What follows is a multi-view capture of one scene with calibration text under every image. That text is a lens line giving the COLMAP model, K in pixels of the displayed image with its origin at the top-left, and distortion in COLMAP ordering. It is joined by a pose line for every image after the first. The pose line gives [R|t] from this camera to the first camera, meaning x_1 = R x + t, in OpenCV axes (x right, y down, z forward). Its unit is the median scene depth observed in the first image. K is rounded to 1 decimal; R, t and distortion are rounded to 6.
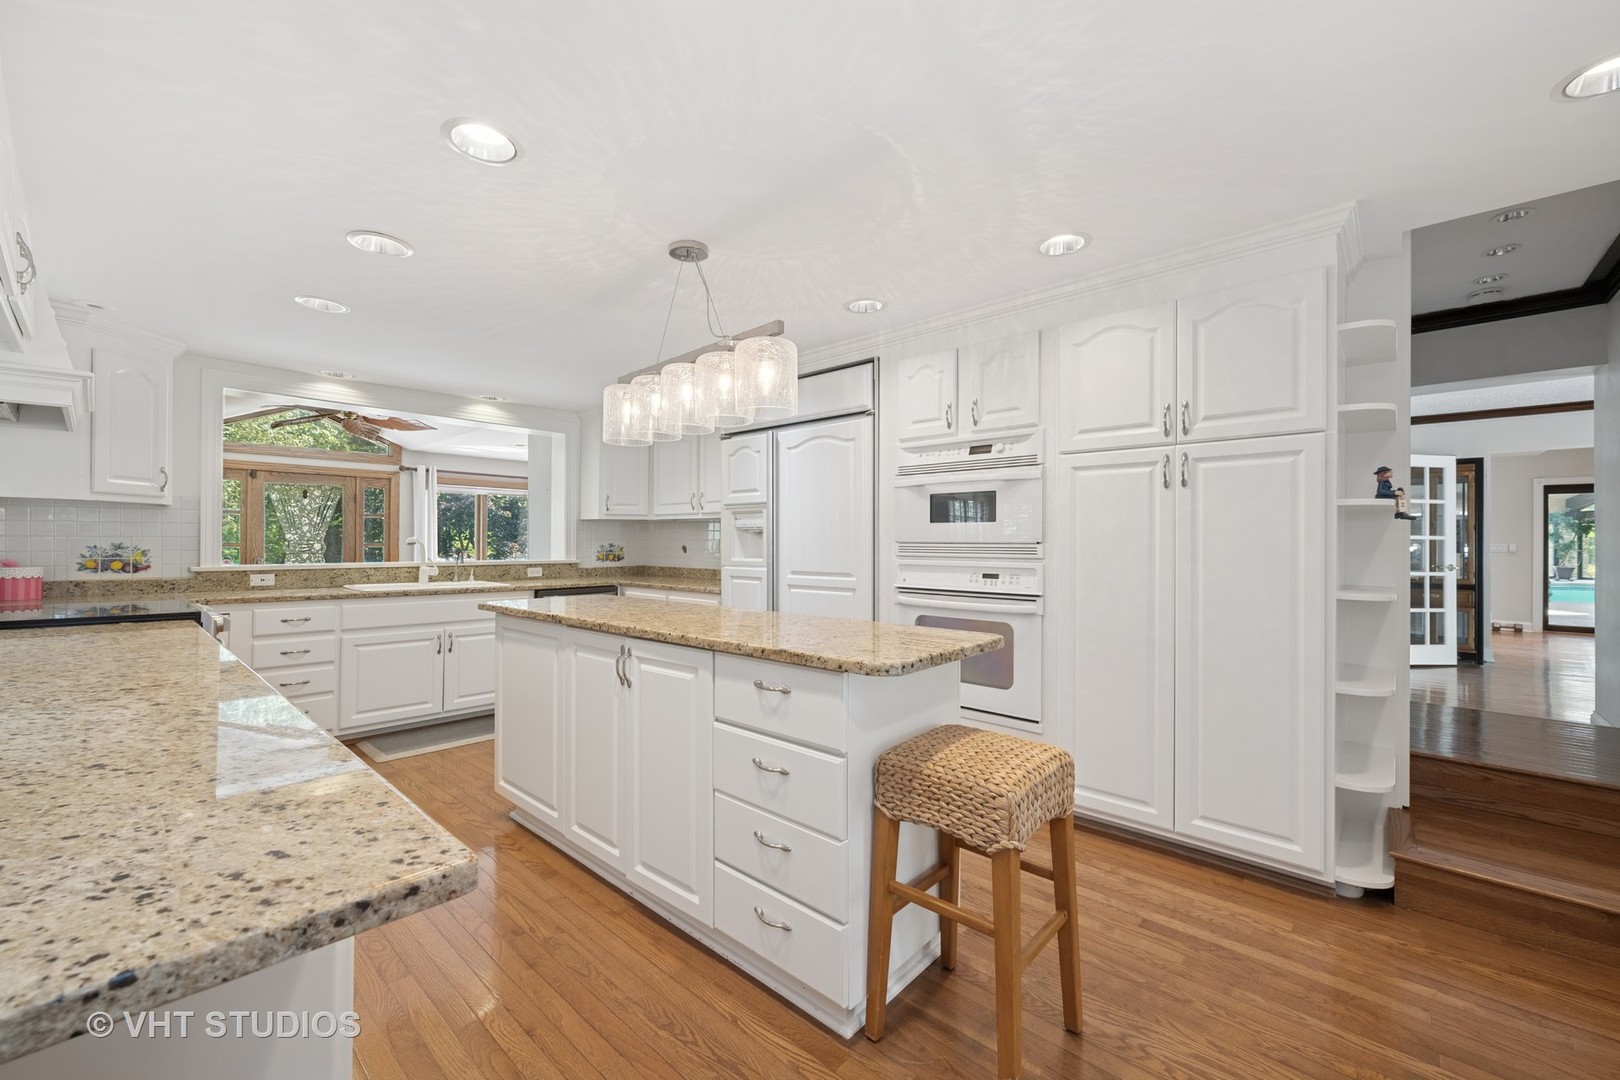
lens RADIAL K [[640.3, 0, 816.3], [0, 640.3, 532.7], [0, 0, 1]] dist [0.002768, 0.000338]
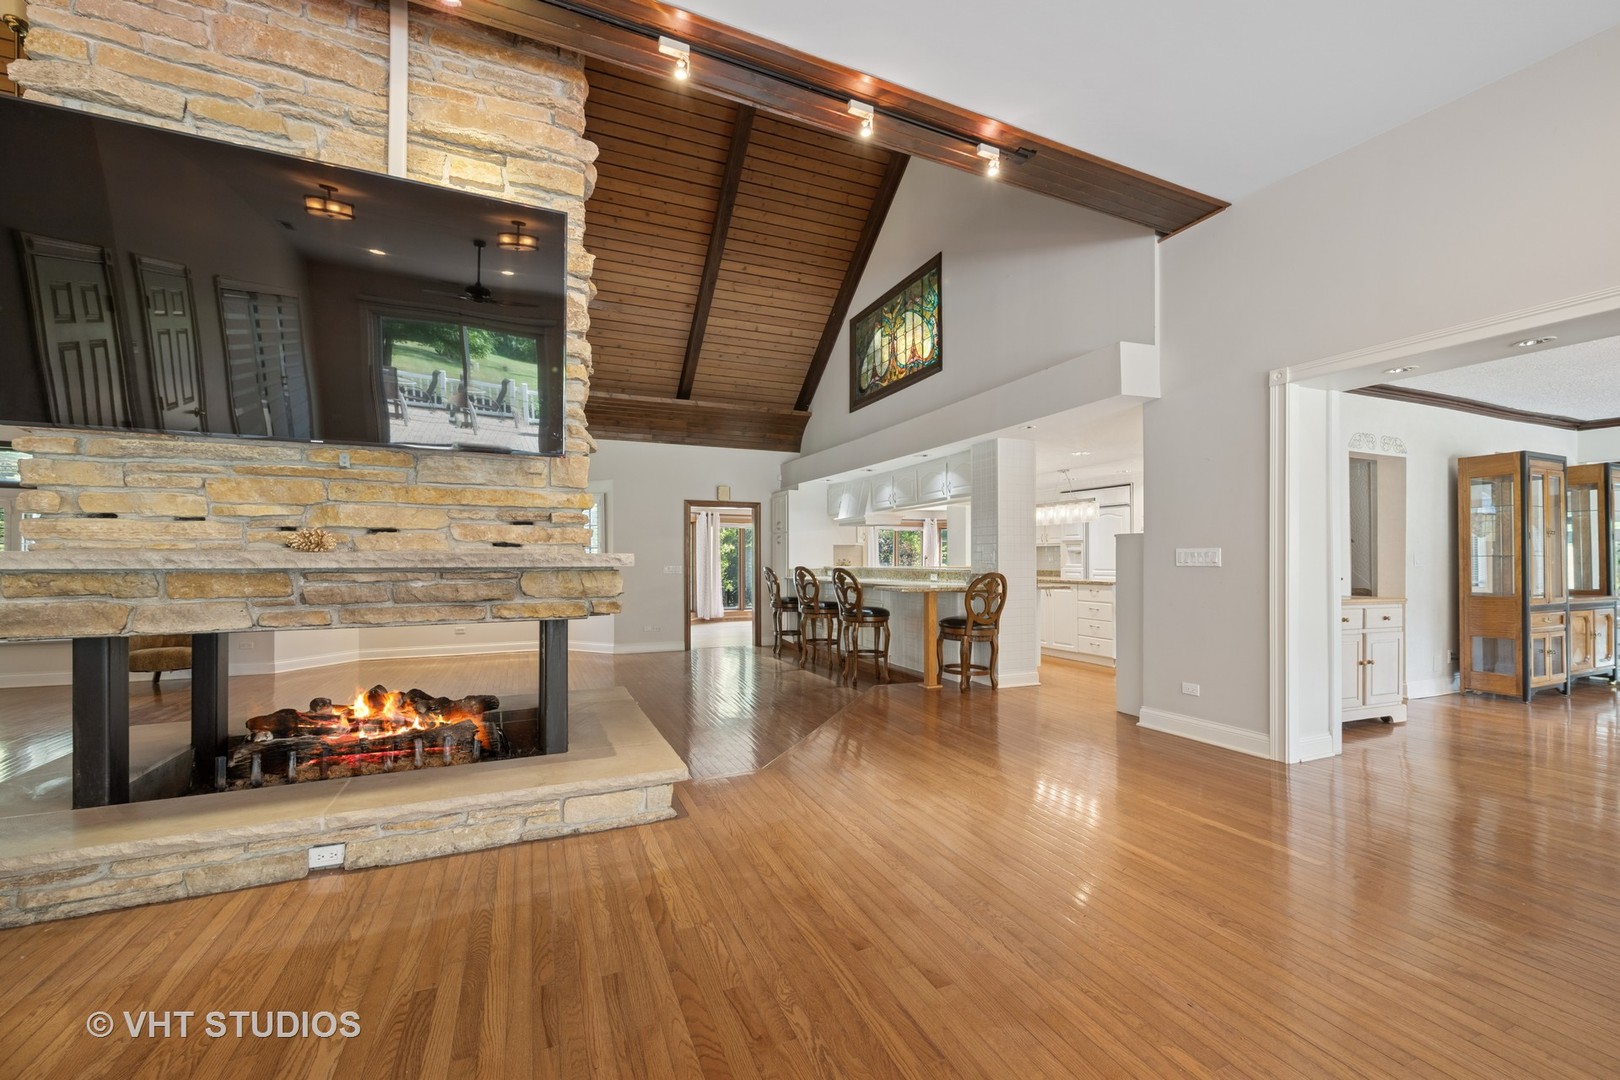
lens RADIAL K [[640.3, 0, 811.3], [0, 640.3, 548.8], [0, 0, 1]] dist [0.002768, 0.000338]
pose [[0.904685, -0.011487, -0.425927, 0.021872], [0.012068, 0.999926, -0.001333, -0.024561], [0.425911, -0.003934, 0.904756, -1.617817]]
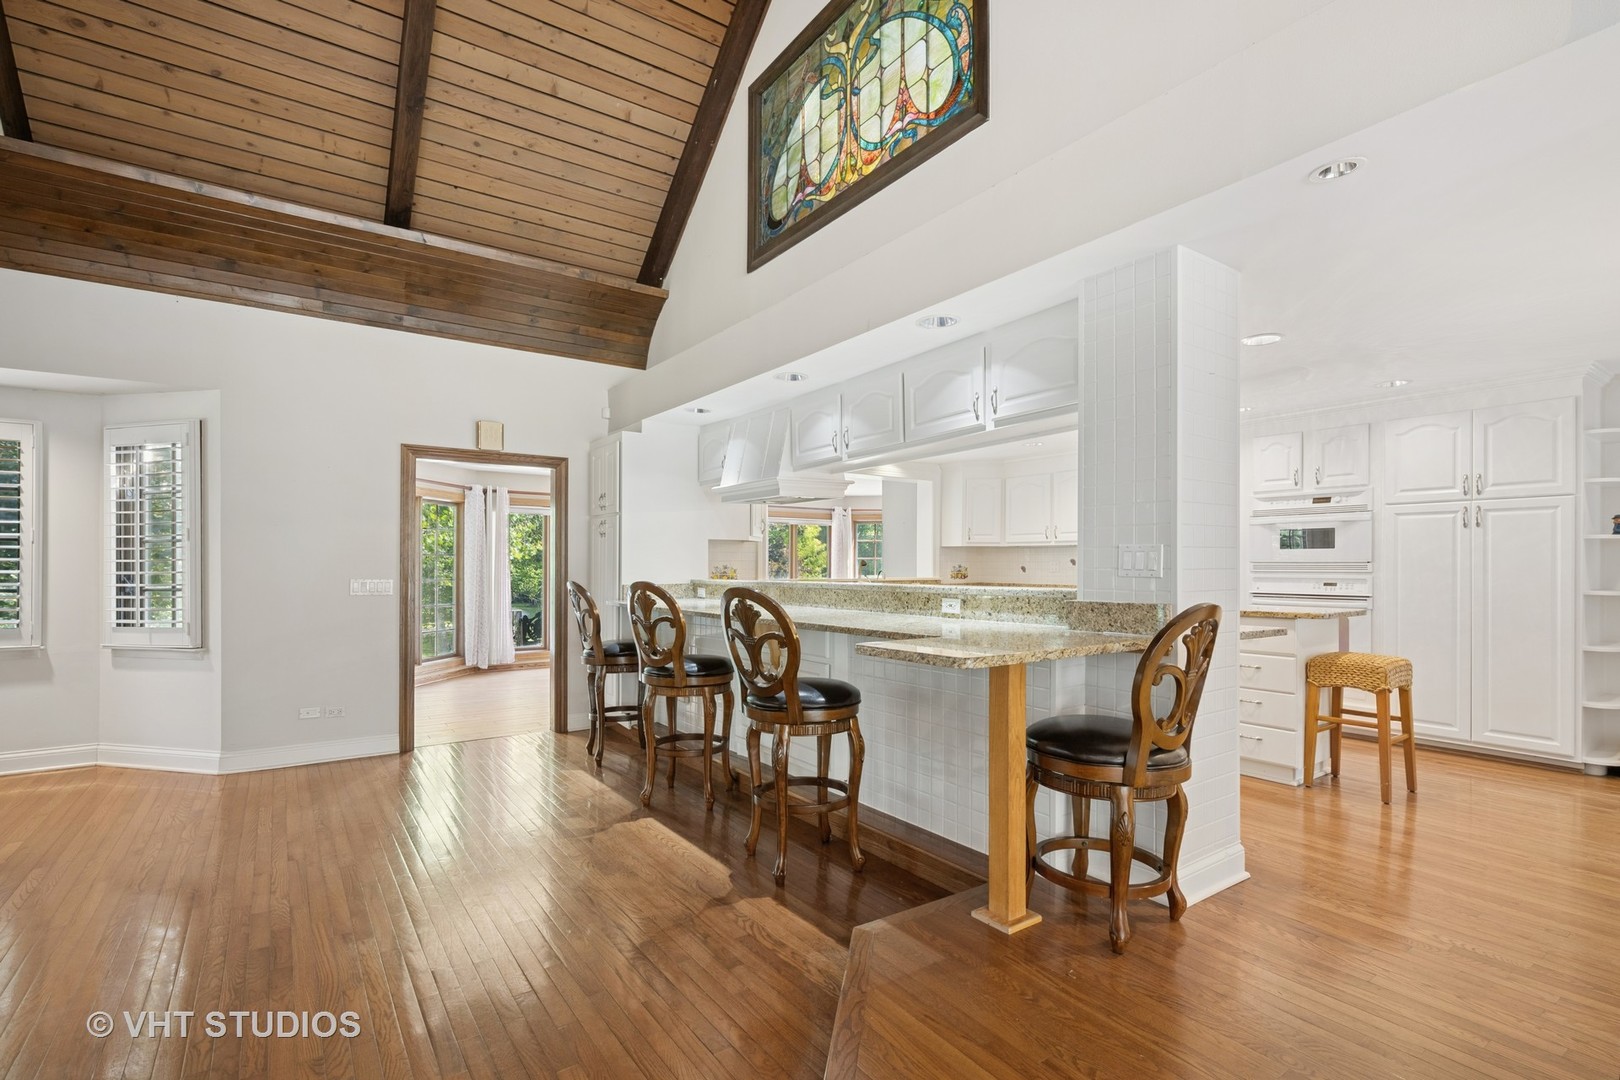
lens RADIAL K [[735.3, 0, 823.4], [0, 735.3, 558.7], [0, 0, 1]] dist [-0.000714, 0.000092]
pose [[0.974608, -0.004929, -0.223865, -0.394876], [0.006314, 0.999965, 0.005470, -0.007616], [0.223830, -0.006745, 0.974605, -0.748693]]
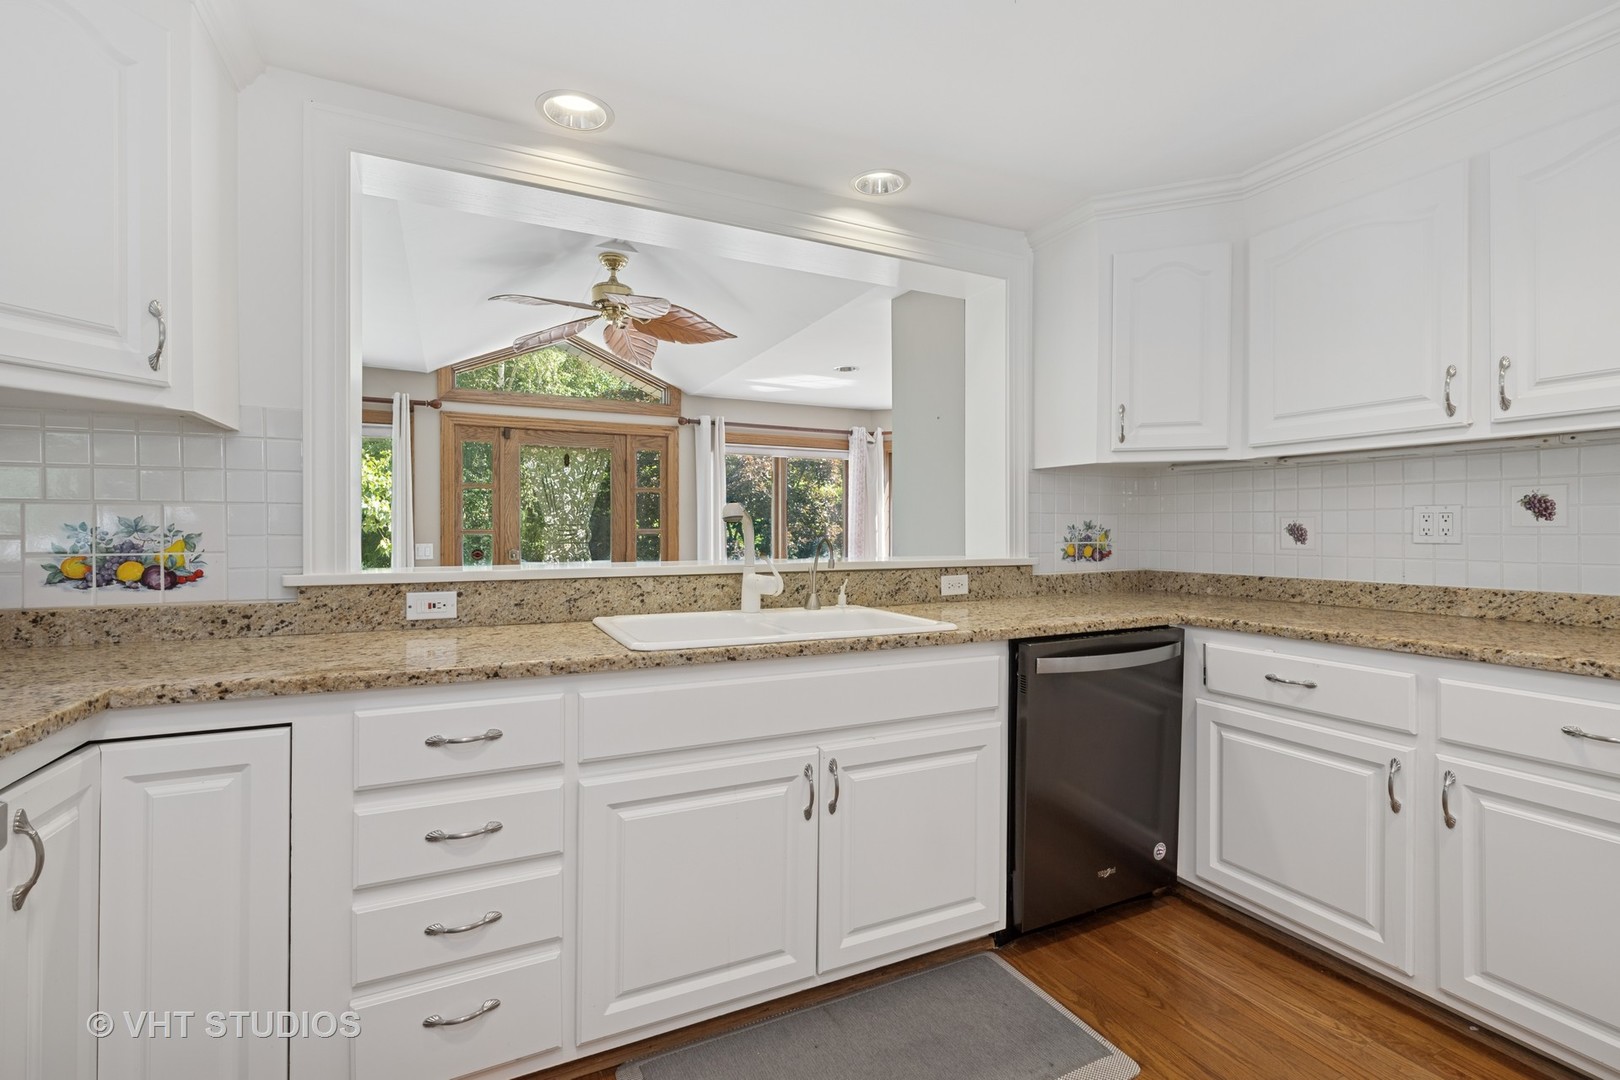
lens RADIAL K [[735.3, 0, 820.4], [0, 735.3, 531.0], [0, 0, 1]] dist [-0.000714, 0.000092]
pose [[0.931263, -0.005982, -0.364297, -0.472227], [0.011307, 0.999858, 0.012486, 0.022443], [0.364171, -0.015747, 0.931199, 0.677983]]
